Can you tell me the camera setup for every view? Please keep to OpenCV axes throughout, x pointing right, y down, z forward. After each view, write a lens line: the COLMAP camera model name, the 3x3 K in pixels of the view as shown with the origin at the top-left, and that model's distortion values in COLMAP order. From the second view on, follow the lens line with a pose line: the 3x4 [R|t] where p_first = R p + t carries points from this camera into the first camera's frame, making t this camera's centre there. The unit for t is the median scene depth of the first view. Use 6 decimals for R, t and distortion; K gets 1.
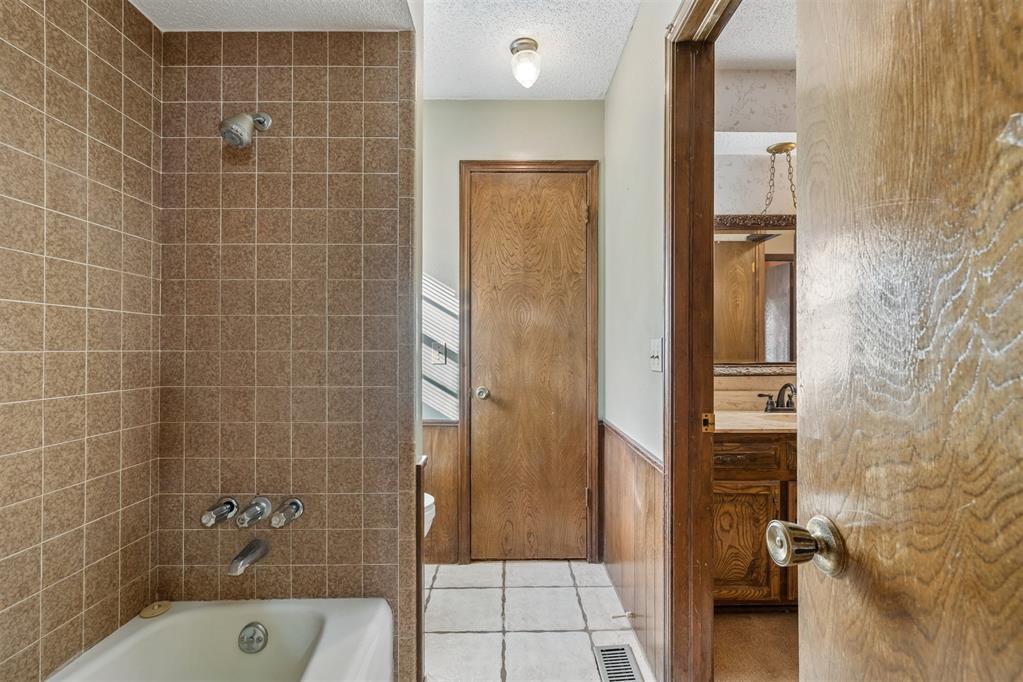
lens RADIAL K [[469.4, 0, 512.3], [0, 469.4, 344.0], [0, 0, 1]] dist [0.000732, 0.000082]
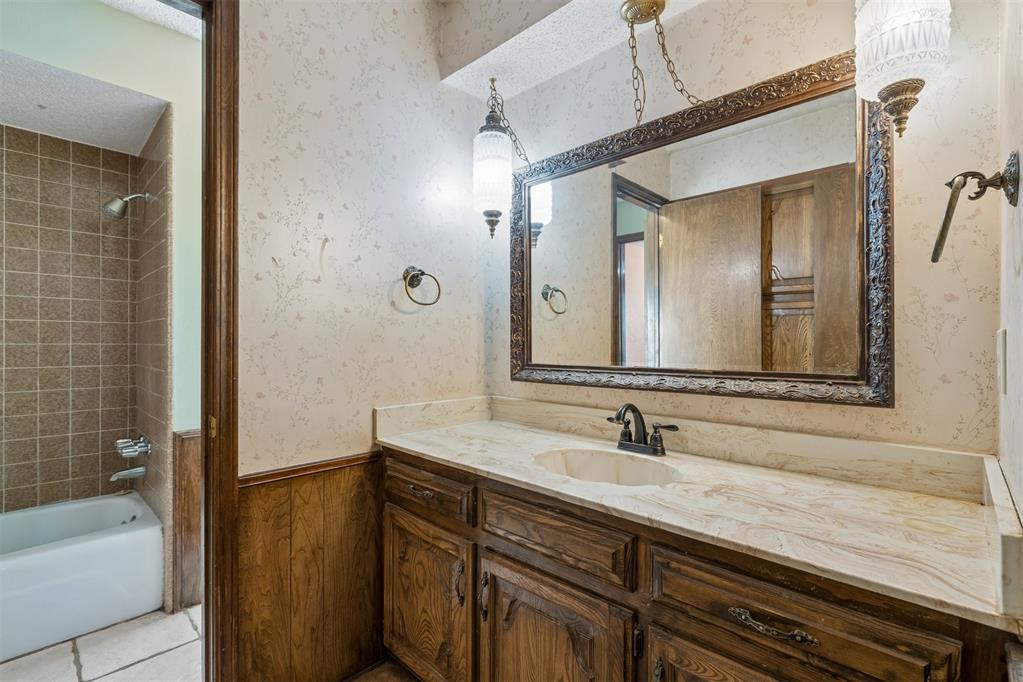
lens RADIAL K [[469.4, 0, 508.9], [0, 469.4, 341.2], [0, 0, 1]] dist [0.000732, 0.000082]
pose [[0.710423, 0.000370, -0.703774, 1.780027], [0.003440, 0.999986, 0.003998, 0.002643], [0.703766, -0.005261, 0.710412, 0.931606]]
